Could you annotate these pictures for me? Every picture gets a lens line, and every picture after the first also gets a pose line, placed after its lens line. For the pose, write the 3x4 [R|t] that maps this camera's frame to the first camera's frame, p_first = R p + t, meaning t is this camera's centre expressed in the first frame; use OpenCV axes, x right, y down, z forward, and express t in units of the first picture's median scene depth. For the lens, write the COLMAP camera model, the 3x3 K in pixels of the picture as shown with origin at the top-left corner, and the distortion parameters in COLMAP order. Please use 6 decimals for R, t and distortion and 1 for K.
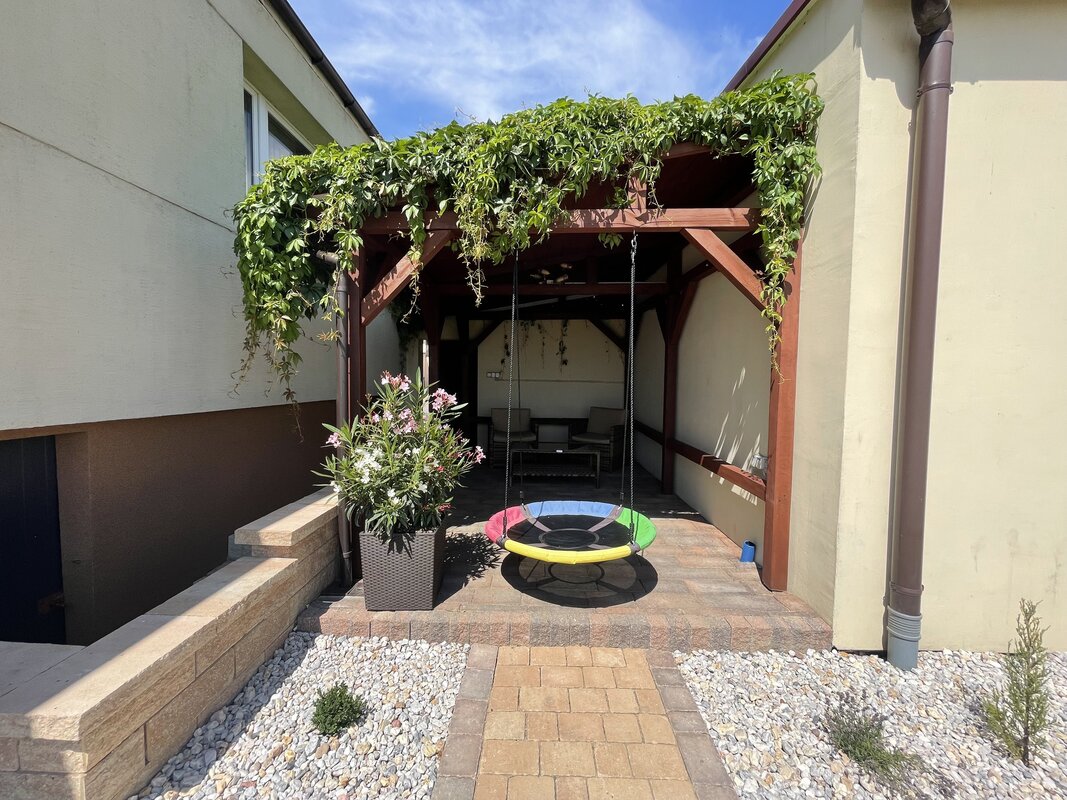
lens RADIAL K [[431.7, 0, 525.9], [0, 431.7, 408.5], [0, 0, 1]] dist [0.006524, 0.000161]
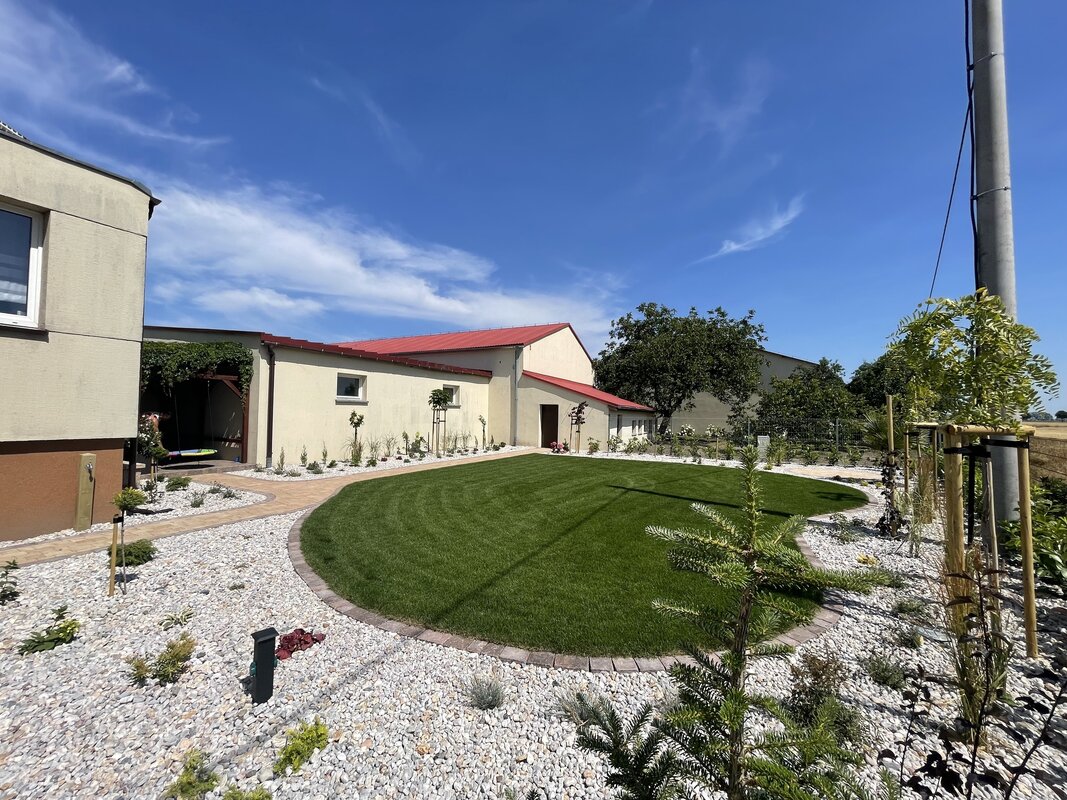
lens RADIAL K [[433.9, 0, 530.0], [0, 433.9, 393.9], [0, 0, 1]] dist [0.000819, -0.000353]
pose [[0.446227, 0.035395, 0.894220, -2.169885], [0.055277, 0.996219, -0.067016, 0.188498], [-0.893211, 0.079334, 0.442583, -3.714882]]
